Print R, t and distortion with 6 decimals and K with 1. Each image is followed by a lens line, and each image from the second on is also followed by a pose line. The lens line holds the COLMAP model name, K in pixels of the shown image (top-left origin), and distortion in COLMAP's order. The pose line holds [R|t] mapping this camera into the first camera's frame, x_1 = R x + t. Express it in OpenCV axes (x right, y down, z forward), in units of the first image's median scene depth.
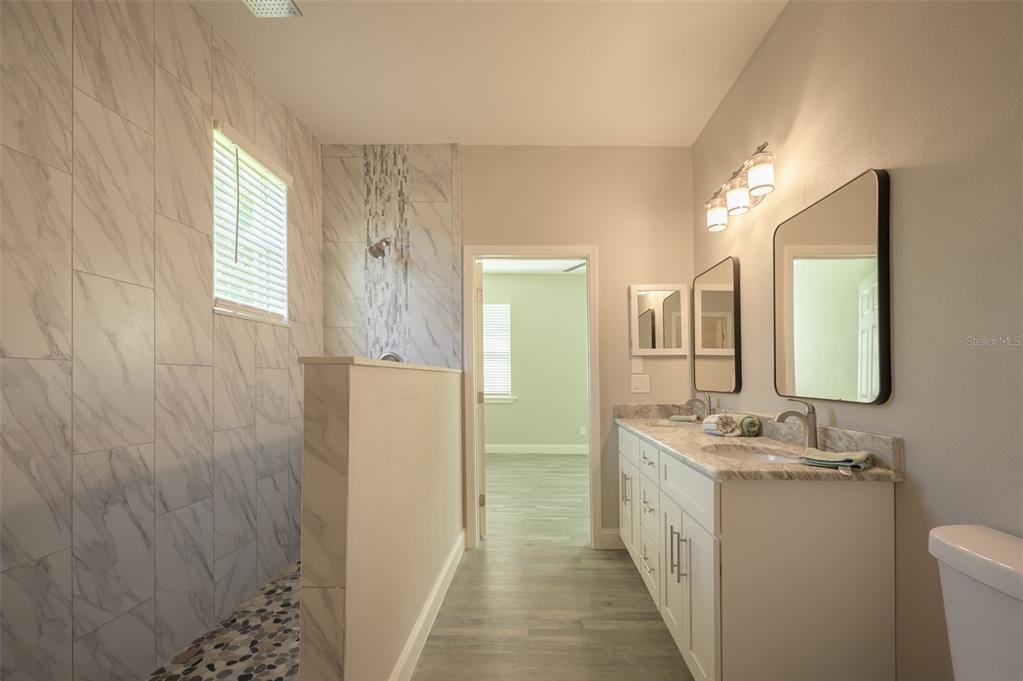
lens RADIAL K [[412.7, 0, 496.2], [0, 412.7, 371.3], [0, 0, 1]] dist [0.002056, 0.000307]
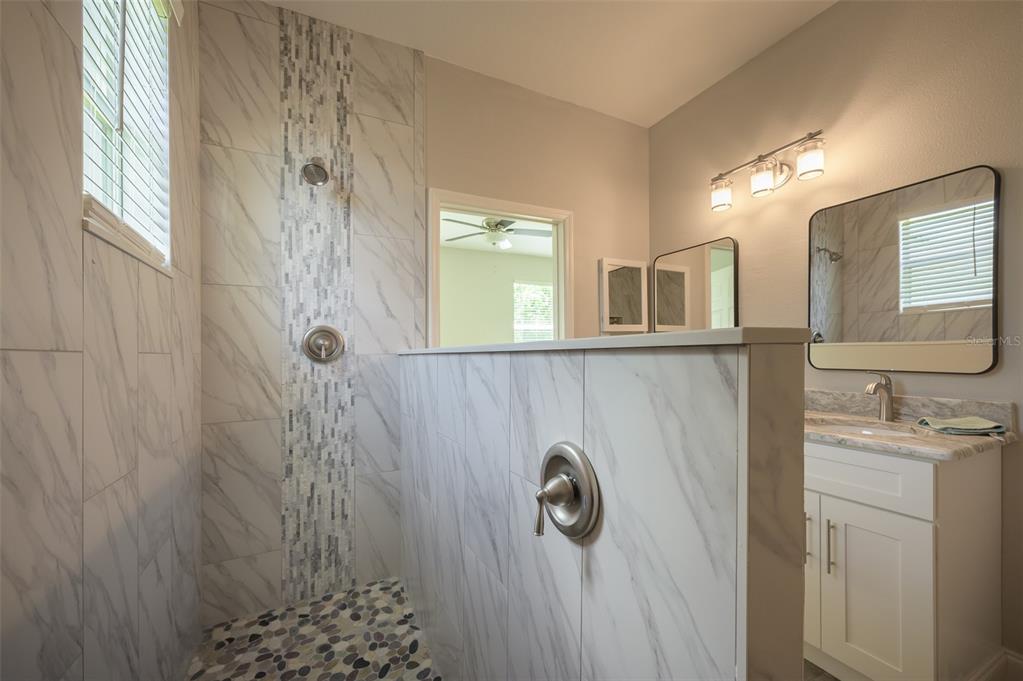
lens RADIAL K [[412.7, 0, 505.2], [0, 412.7, 345.5], [0, 0, 1]] dist [0.002056, 0.000307]
pose [[0.879983, -0.012450, 0.474841, -0.321757], [0.015662, 0.999873, -0.002809, -0.006667], [-0.474746, 0.009908, 0.880067, 0.260297]]
